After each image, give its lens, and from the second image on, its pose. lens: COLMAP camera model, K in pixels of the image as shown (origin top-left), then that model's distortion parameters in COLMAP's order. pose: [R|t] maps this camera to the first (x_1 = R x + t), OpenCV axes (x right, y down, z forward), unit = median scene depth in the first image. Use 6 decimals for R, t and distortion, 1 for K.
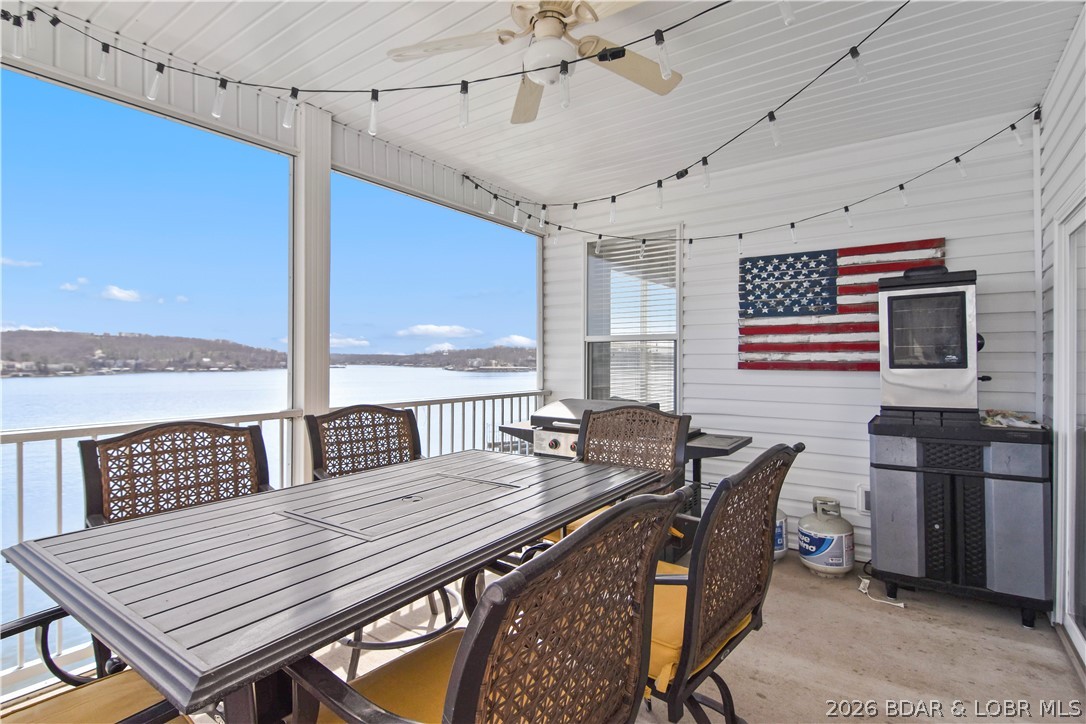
lens RADIAL K [[537.0, 0, 537.8], [0, 537.0, 354.0], [0, 0, 1]] dist [0.002704, -0.011322]
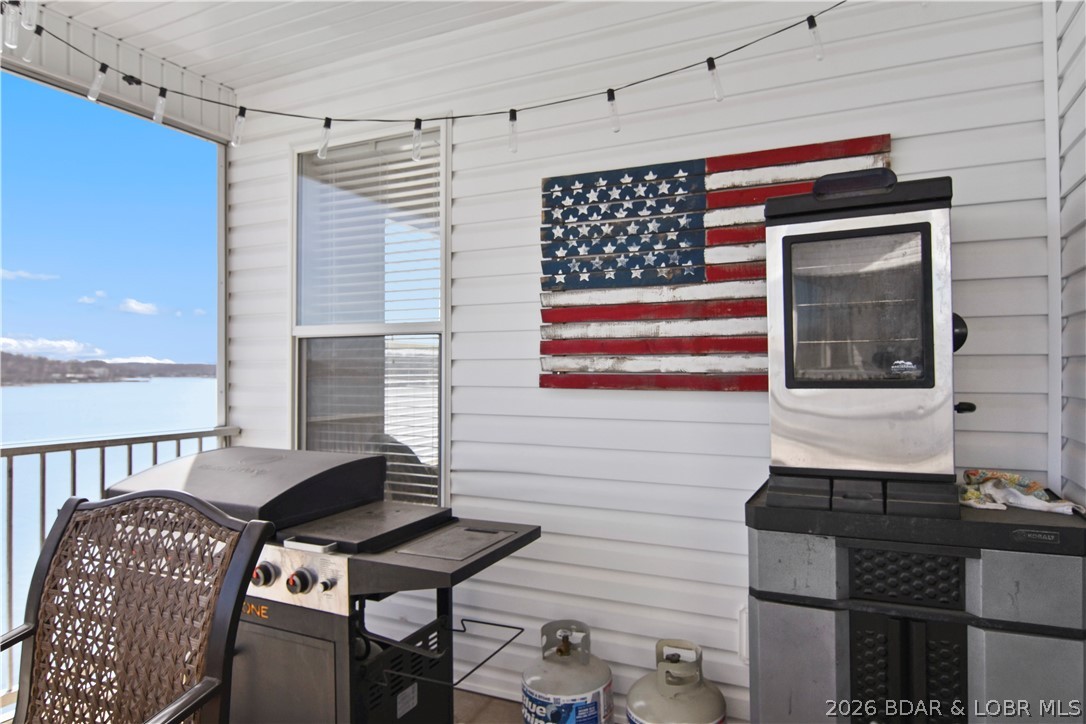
lens RADIAL K [[679.7, 0, 543.0], [0, 679.7, 362.0], [0, 0, 1]] dist [0.001958, -0.027015]
pose [[0.983742, 0.001588, 0.179580, 0.275693], [-0.001290, 0.999998, -0.001777, 0.004357], [-0.179583, 0.001517, 0.983742, 0.366792]]
